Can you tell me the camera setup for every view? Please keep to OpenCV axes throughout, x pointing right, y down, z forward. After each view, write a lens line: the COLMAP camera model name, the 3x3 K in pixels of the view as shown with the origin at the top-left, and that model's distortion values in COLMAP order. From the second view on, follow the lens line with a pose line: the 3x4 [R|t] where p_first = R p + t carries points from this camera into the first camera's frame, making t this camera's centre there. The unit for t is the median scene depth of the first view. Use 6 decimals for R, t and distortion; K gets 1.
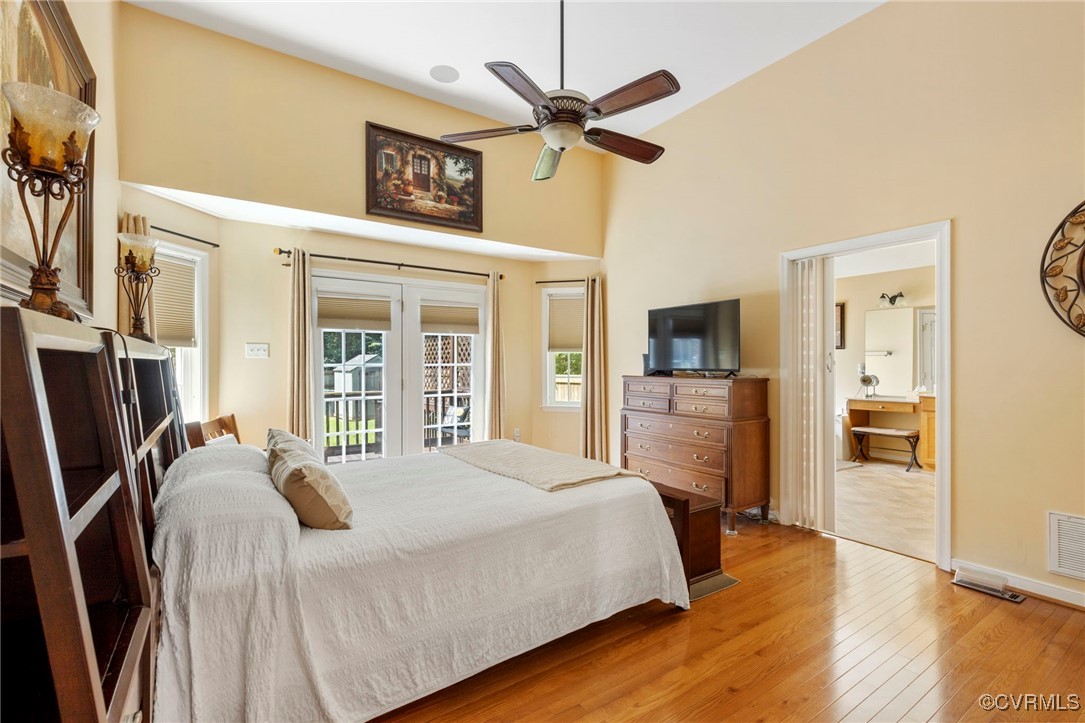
lens RADIAL K [[489.0, 0, 544.0], [0, 489.0, 363.6], [0, 0, 1]] dist [0.004319, -0.000407]
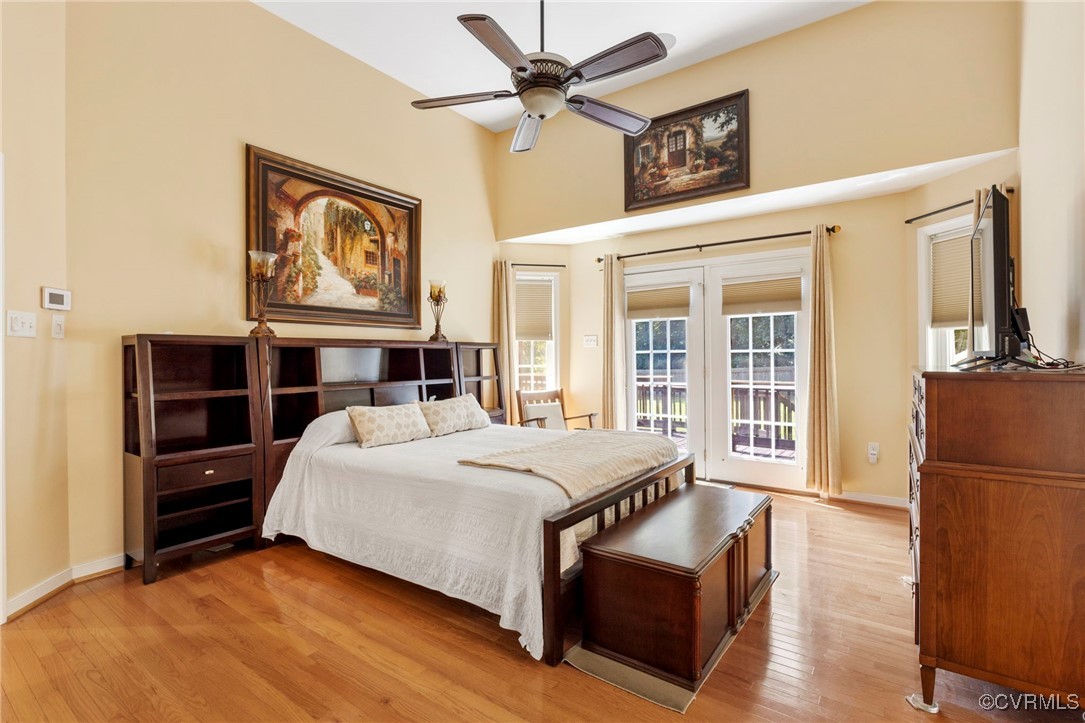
lens RADIAL K [[489.0, 0, 512.6], [0, 489.0, 357.1], [0, 0, 1]] dist [0.004319, -0.000407]
pose [[0.334381, 0.002990, -0.942433, 0.528117], [0.004801, 0.999977, 0.004876, 0.008218], [0.942426, -0.006155, 0.334359, 0.366853]]
